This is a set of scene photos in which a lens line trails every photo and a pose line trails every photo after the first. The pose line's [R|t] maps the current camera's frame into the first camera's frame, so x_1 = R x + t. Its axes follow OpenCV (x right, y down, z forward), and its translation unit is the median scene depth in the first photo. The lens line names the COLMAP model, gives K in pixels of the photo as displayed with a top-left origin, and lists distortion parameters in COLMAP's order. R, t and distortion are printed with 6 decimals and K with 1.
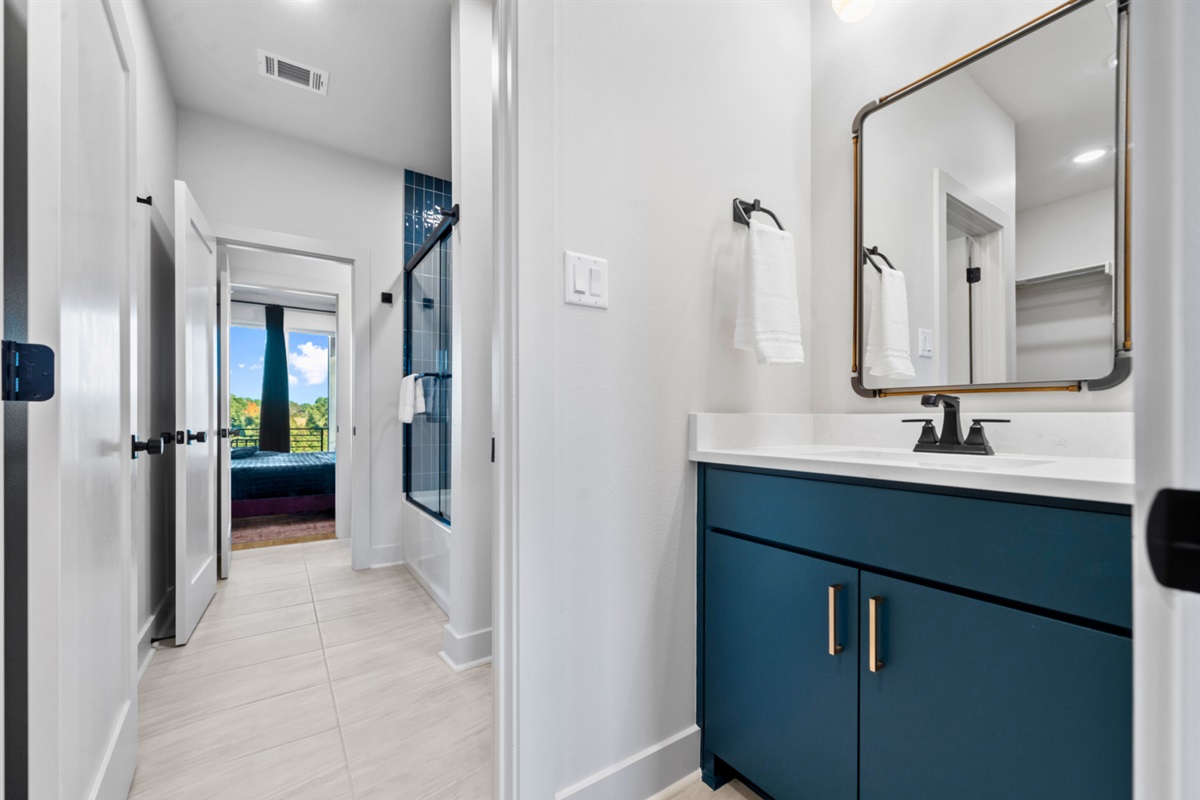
lens RADIAL K [[483.2, 0, 593.7], [0, 483.2, 417.0], [0, 0, 1]] dist [-0.002468, 0.000053]
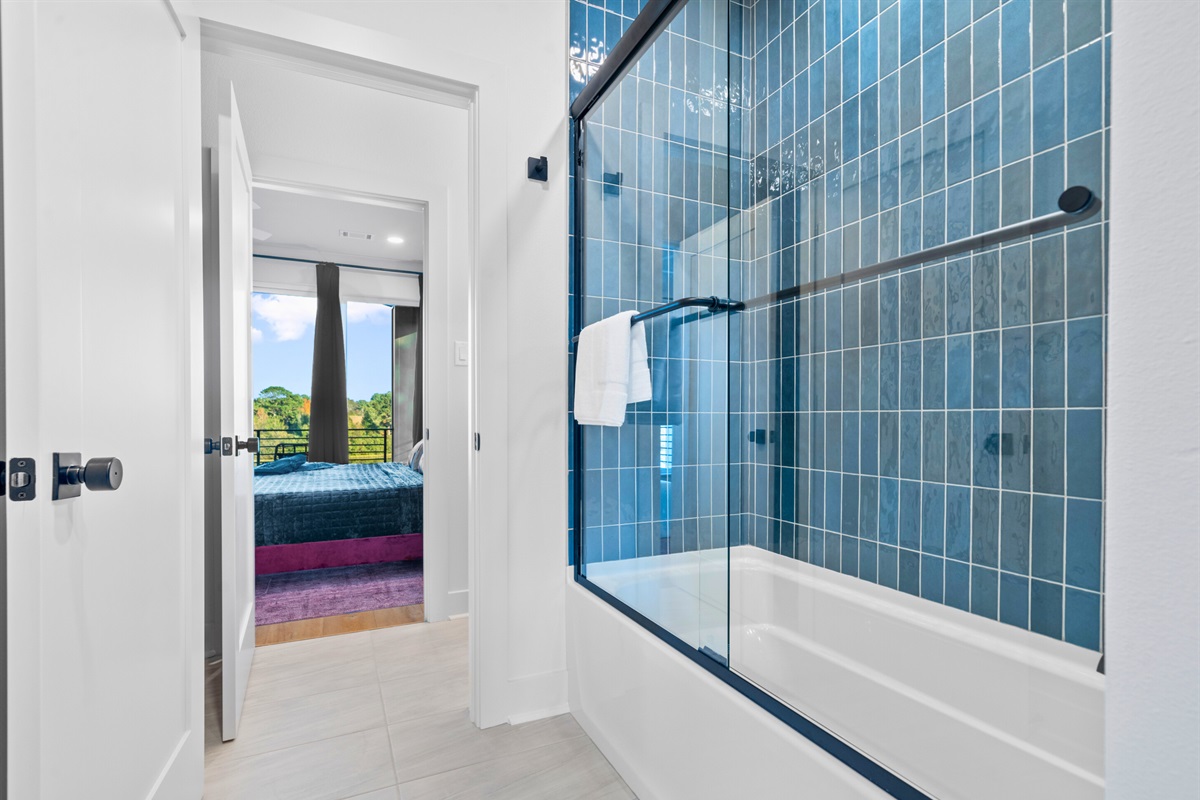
lens RADIAL K [[538.1, 0, 600.7], [0, 538.1, 412.5], [0, 0, 1]] dist [0.004979, -0.000155]
pose [[0.992905, -0.004418, -0.118827, -0.216024], [0.004110, 0.999988, -0.002838, 0.001196], [0.118838, 0.002330, 0.992911, 0.333766]]
